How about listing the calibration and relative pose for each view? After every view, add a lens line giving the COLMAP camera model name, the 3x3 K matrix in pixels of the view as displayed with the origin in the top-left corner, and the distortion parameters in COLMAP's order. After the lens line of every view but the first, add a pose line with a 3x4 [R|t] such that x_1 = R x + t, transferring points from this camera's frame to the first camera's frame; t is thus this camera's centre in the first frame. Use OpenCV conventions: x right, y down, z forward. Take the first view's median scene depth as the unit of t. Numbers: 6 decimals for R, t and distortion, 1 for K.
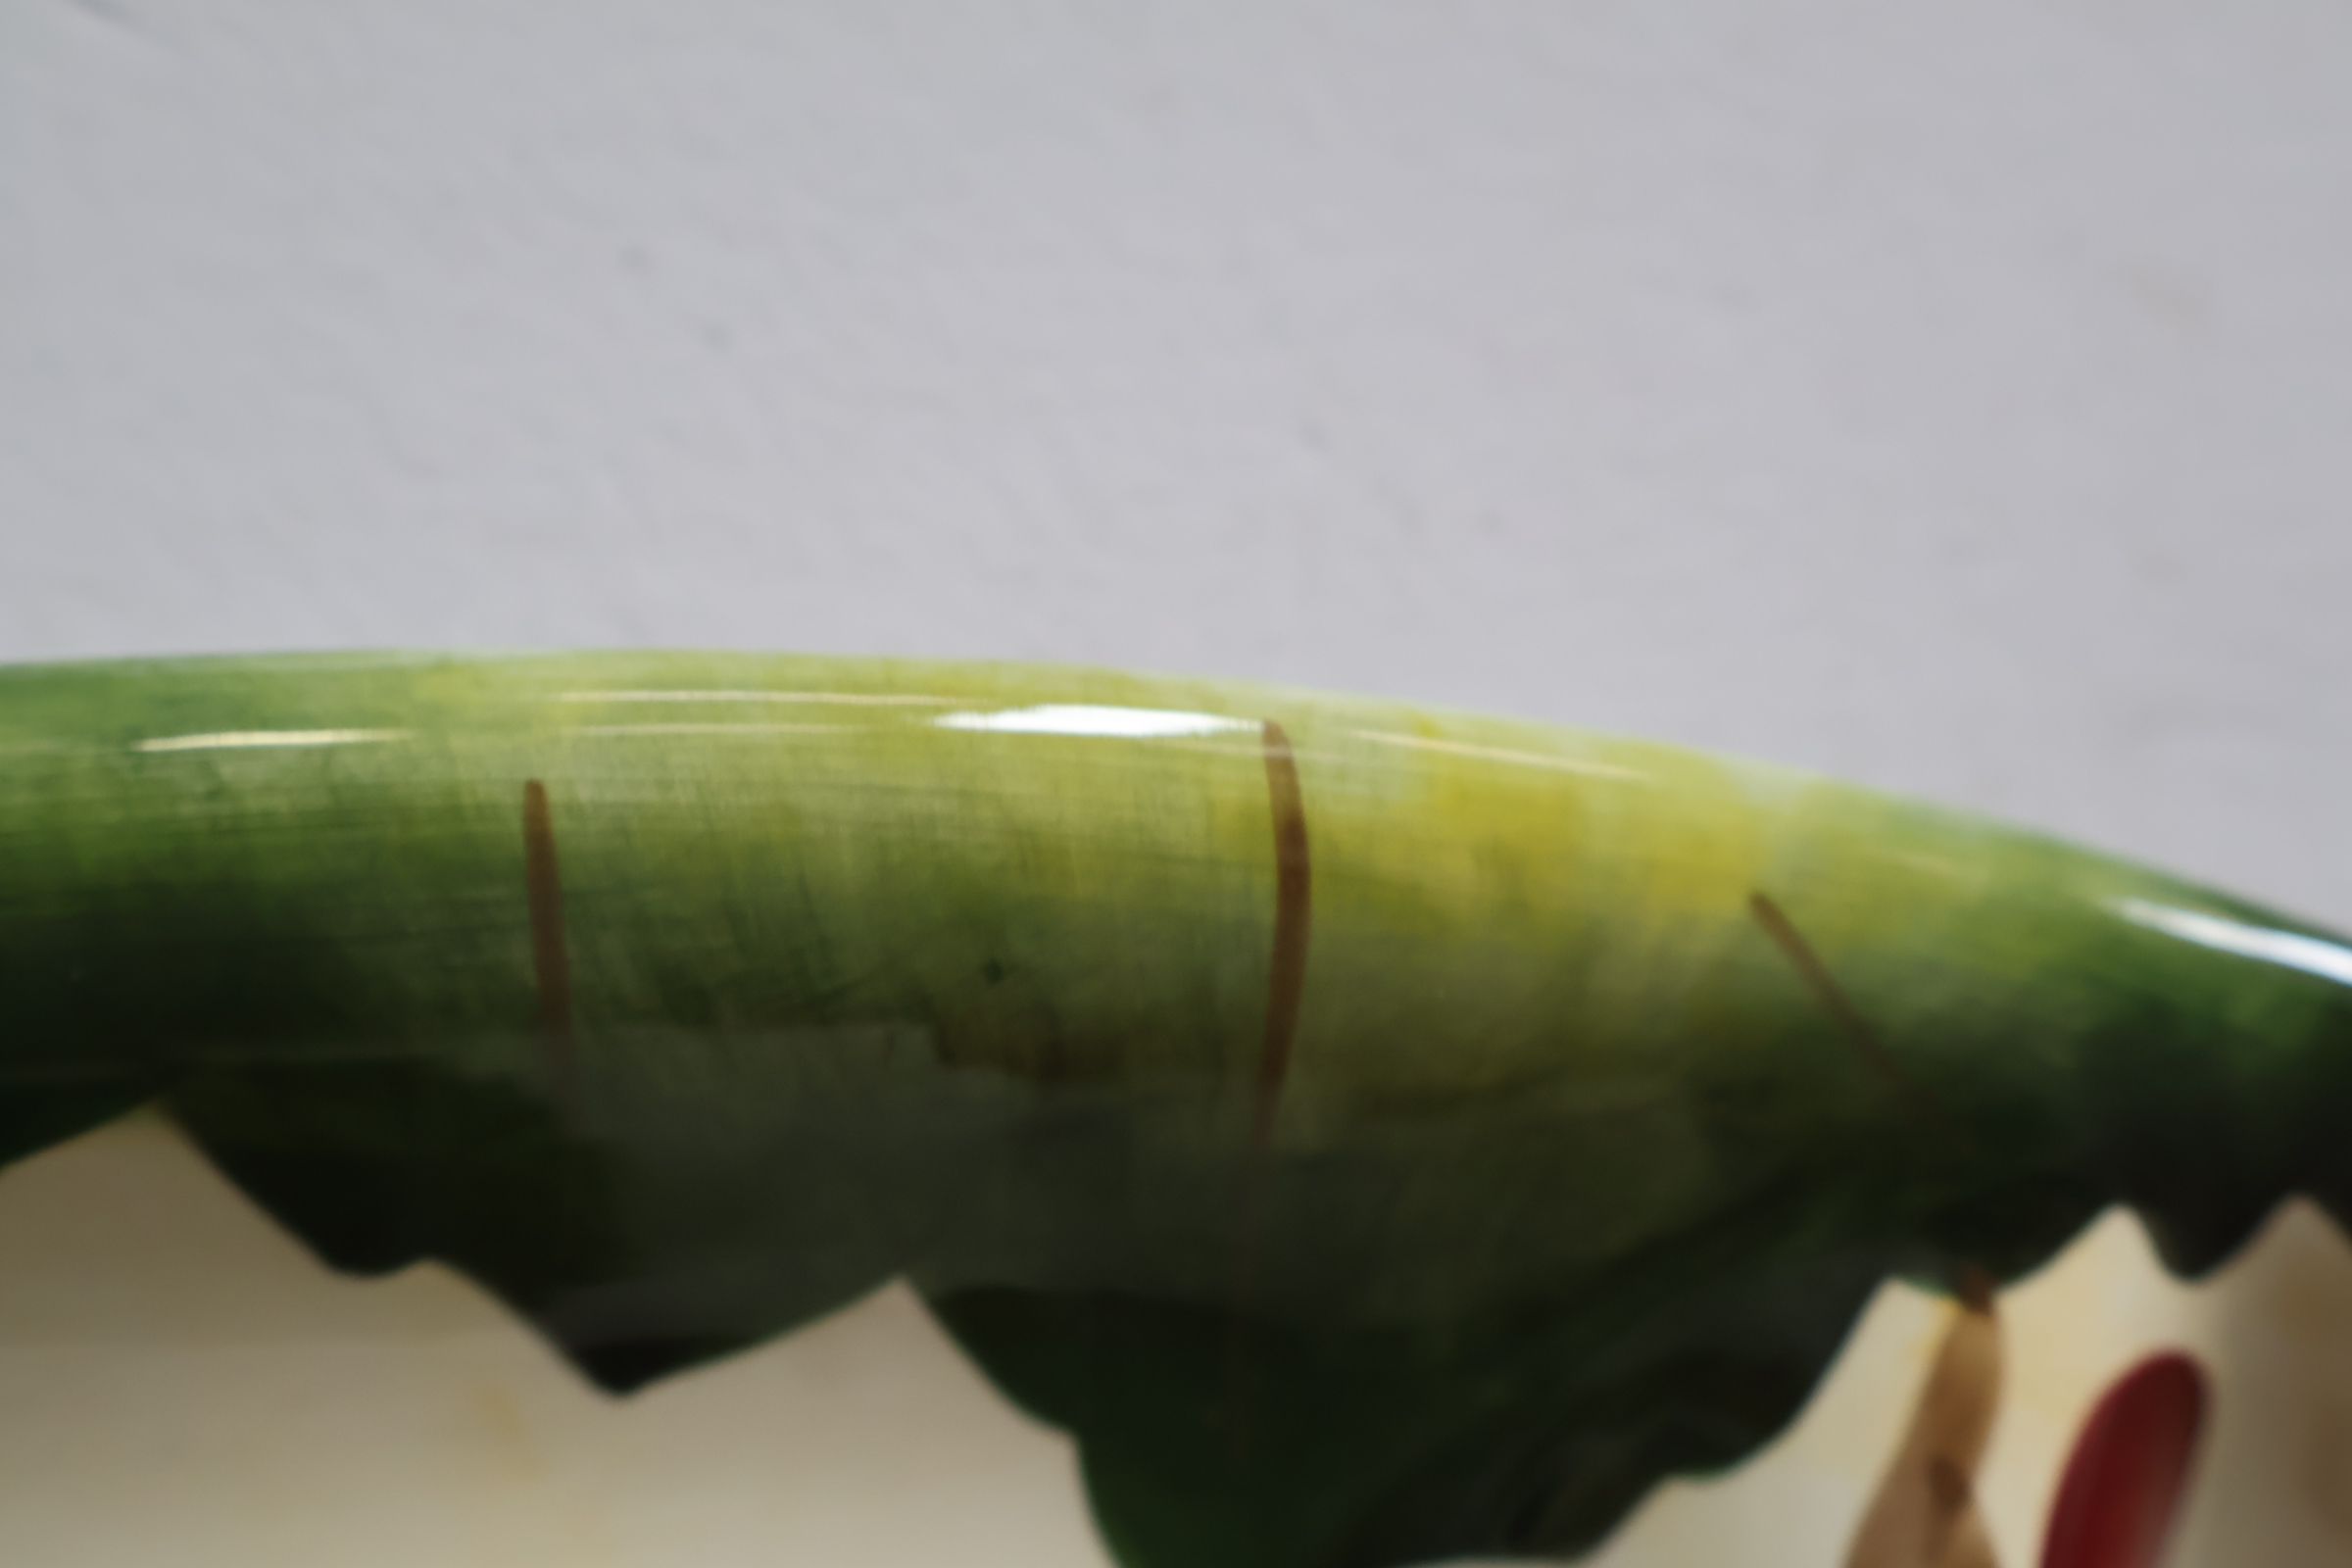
lens RADIAL K [[2565.0, 0, 1166.2], [0, 2565.0, 778.1], [0, 0, 1]] dist [0.016077, 0.010922]
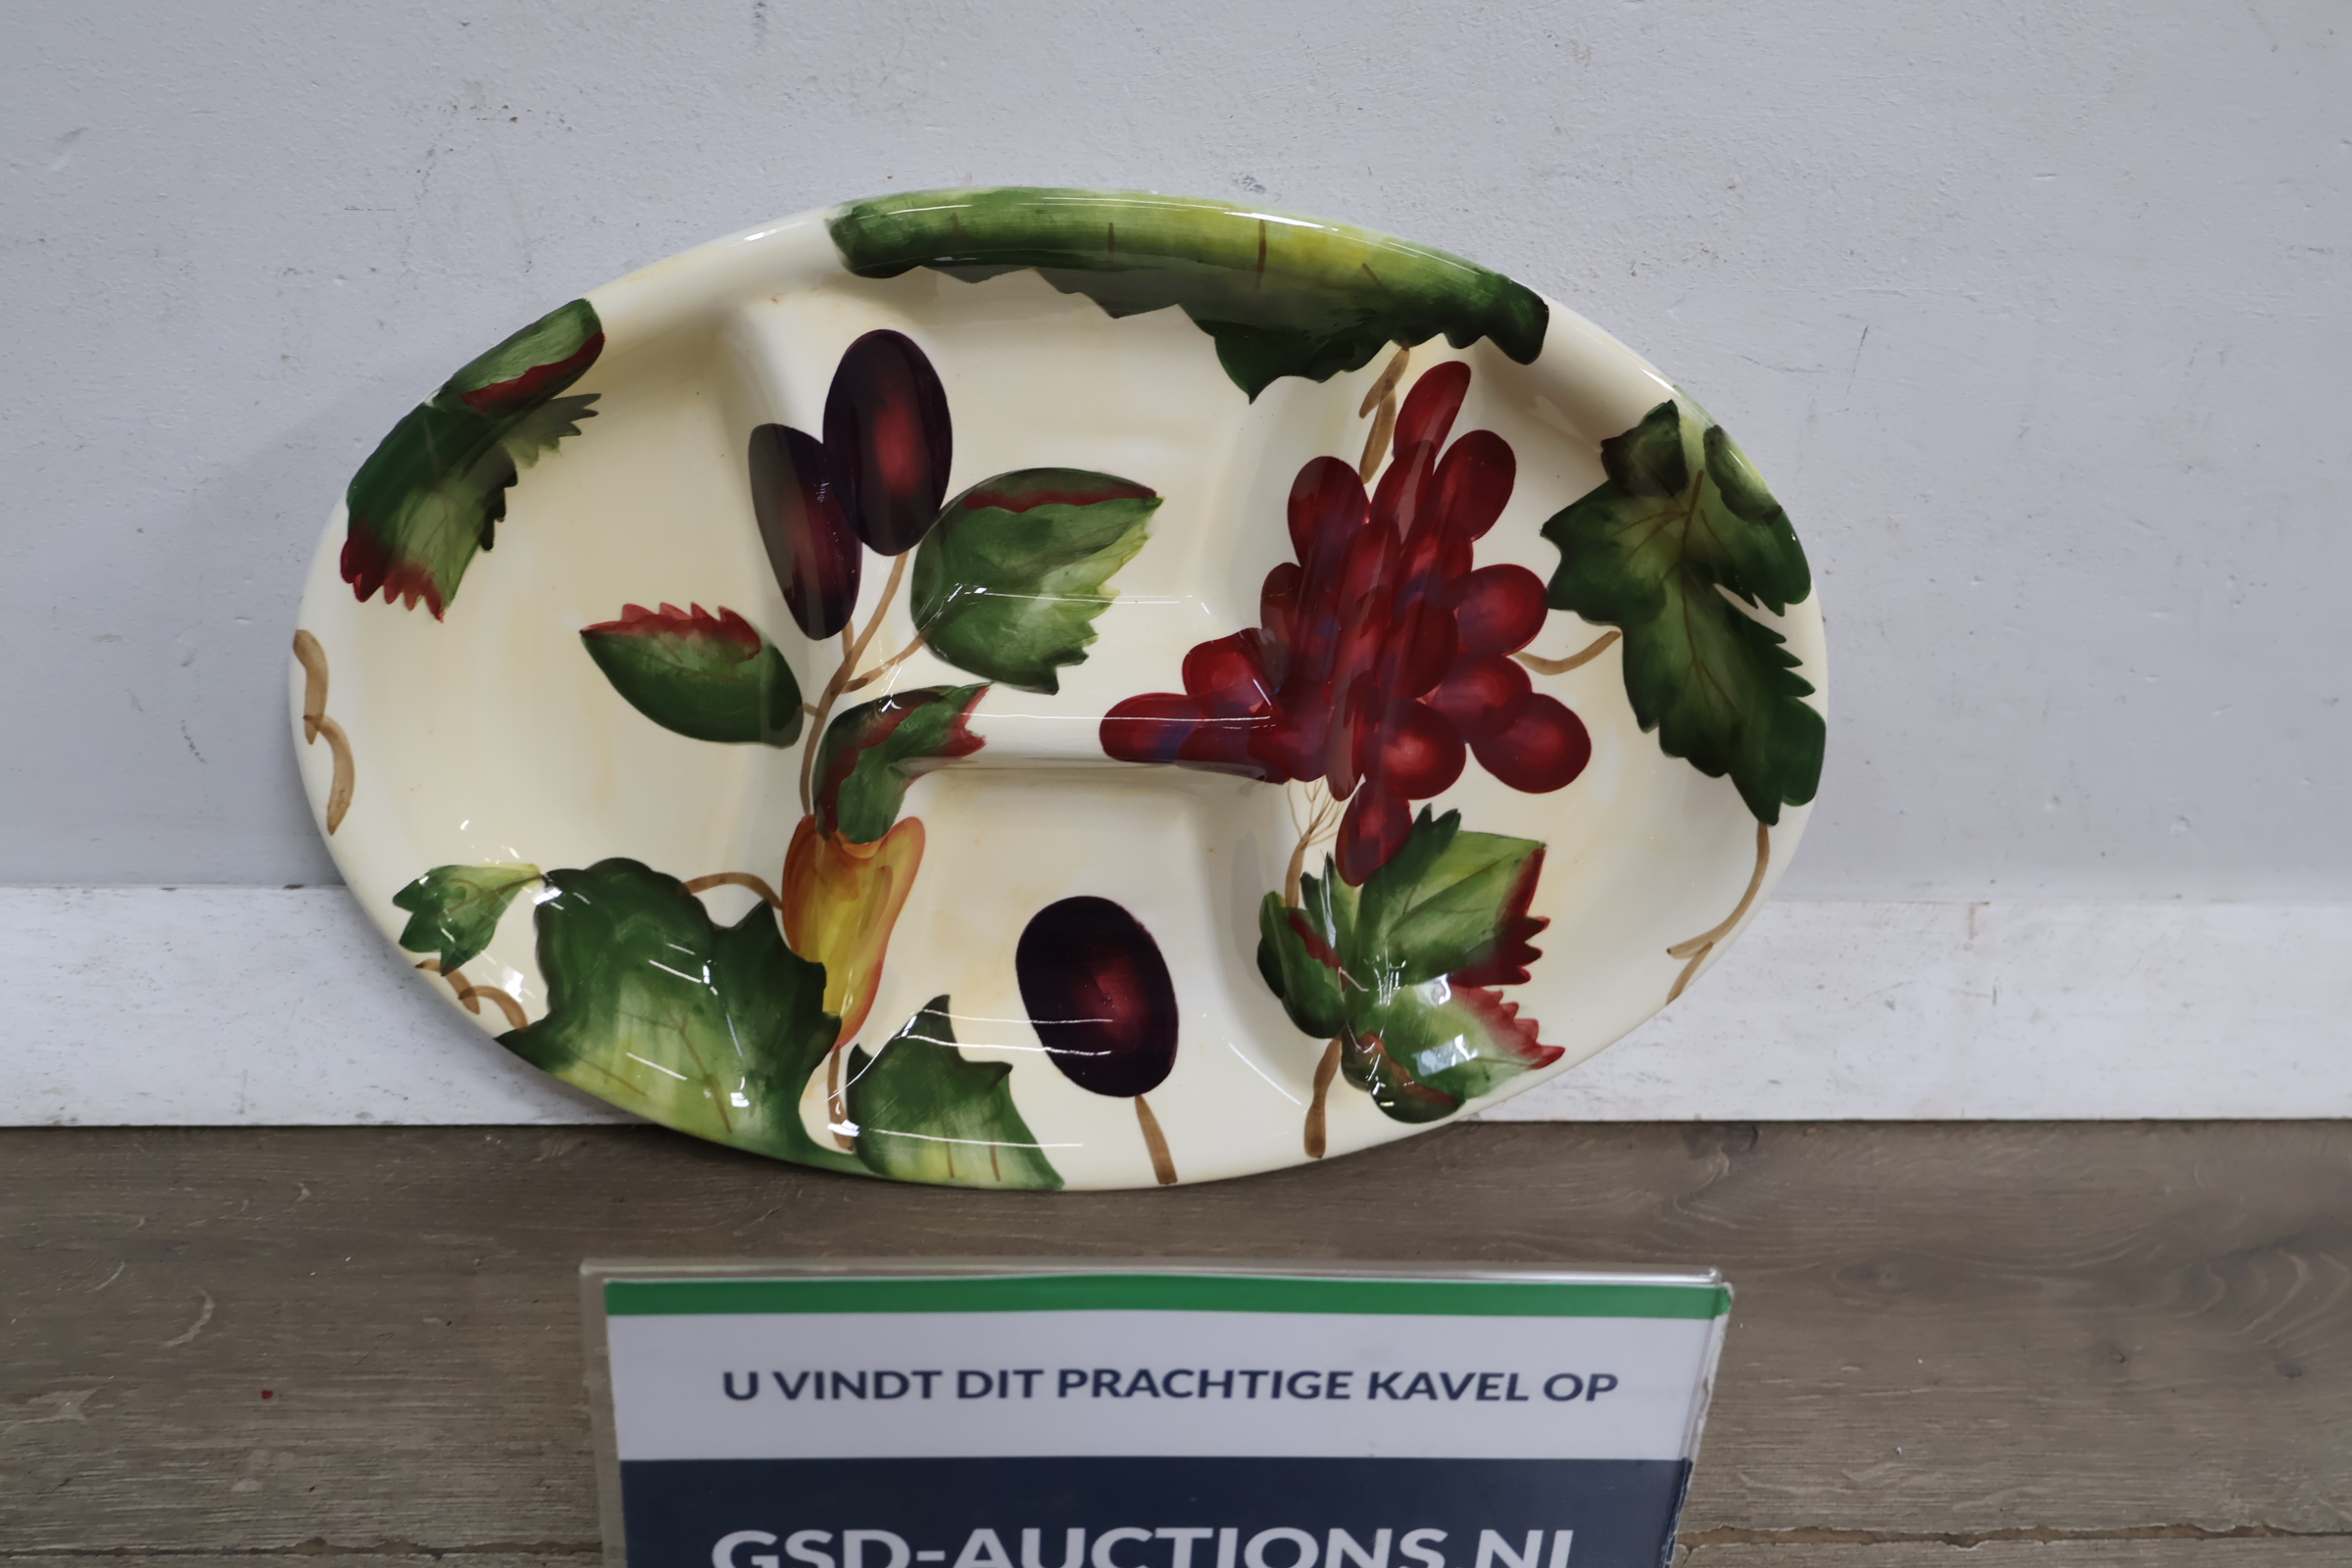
lens RADIAL K [[2485.1, 0, 1169.6], [0, 2485.1, 775.1], [0, 0, 1]] dist [-0.001787, 0.006473]
pose [[0.980727, 0.170871, -0.094747, 0.472843], [-0.089741, 0.824703, 0.558401, -1.684417], [0.173553, -0.539137, 0.824142, -3.294781]]
